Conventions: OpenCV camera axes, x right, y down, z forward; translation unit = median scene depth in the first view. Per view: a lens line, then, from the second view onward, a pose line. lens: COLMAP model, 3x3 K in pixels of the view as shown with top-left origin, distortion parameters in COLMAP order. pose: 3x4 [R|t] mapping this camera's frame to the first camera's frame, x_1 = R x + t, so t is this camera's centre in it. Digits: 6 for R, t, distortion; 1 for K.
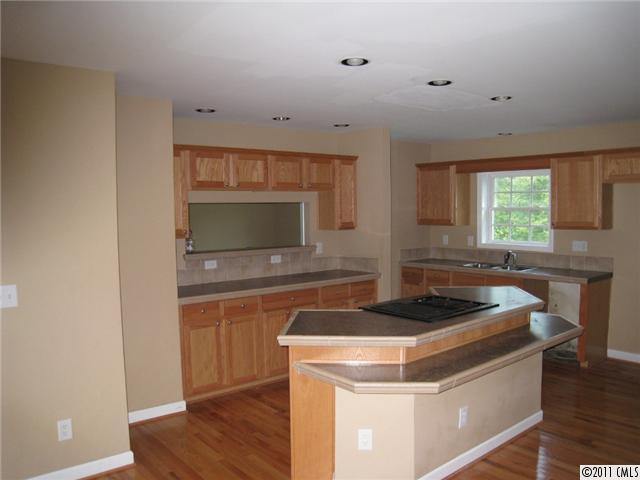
lens RADIAL K [[570.8, 0, 320.2], [0, 570.8, 242.6], [0, 0, 1]] dist [0.000580, 0.000758]
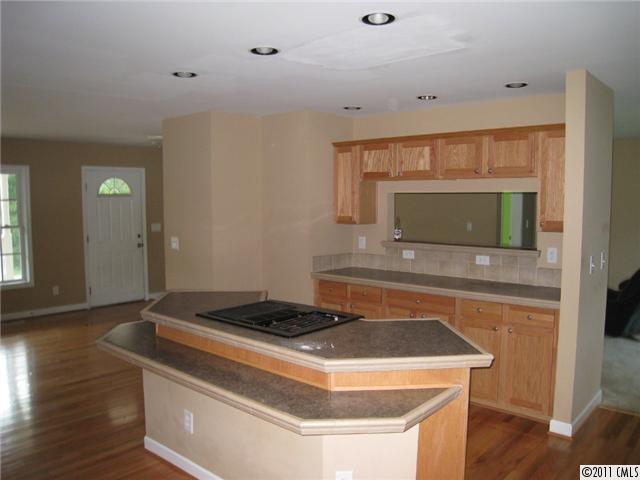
lens RADIAL K [[514.4, 0, 320.3], [0, 514.4, 238.0], [0, 0, 1]] dist [-0.008125, 0.003524]
pose [[0.192621, 0.089318, -0.977200, 0.667808], [-0.064457, 0.994850, 0.078226, -0.051129], [0.979154, 0.047919, 0.197386, 0.672555]]
